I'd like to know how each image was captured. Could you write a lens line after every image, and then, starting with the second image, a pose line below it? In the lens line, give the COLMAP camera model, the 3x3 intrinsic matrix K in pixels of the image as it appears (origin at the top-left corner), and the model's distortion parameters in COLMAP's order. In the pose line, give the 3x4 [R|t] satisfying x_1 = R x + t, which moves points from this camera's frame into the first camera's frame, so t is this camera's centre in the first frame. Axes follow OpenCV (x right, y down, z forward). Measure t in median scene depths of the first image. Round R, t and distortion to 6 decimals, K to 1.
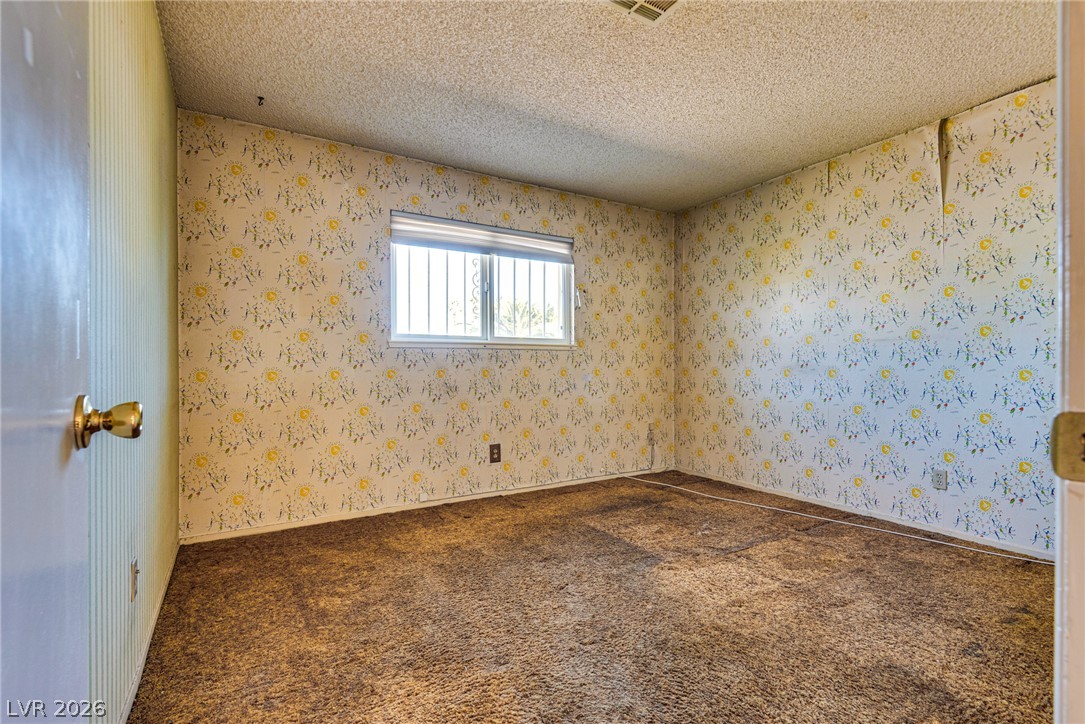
lens RADIAL K [[496.9, 0, 541.0], [0, 496.9, 366.9], [0, 0, 1]] dist [0.025704, -0.008608]
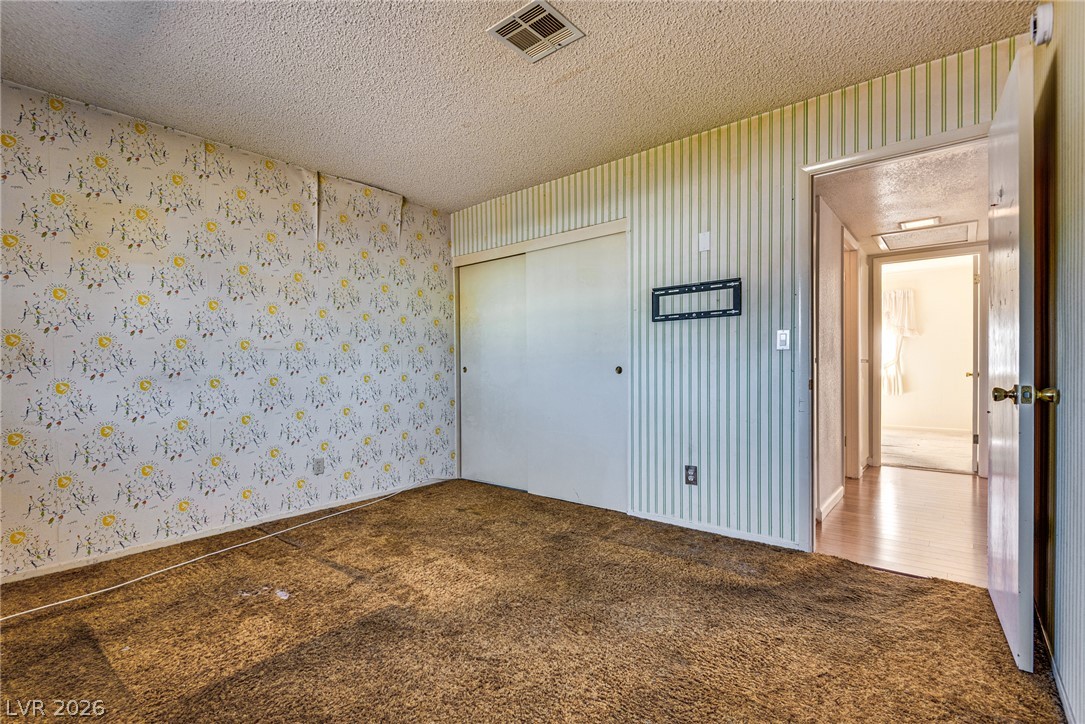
lens RADIAL K [[496.9, 0, 537.4], [0, 496.9, 376.5], [0, 0, 1]] dist [0.025704, -0.008608]
pose [[-0.309509, -0.007422, 0.950868, -0.452640], [0.020596, 0.999683, 0.014507, -0.000388], [-0.950673, 0.024074, -0.309258, 0.752251]]
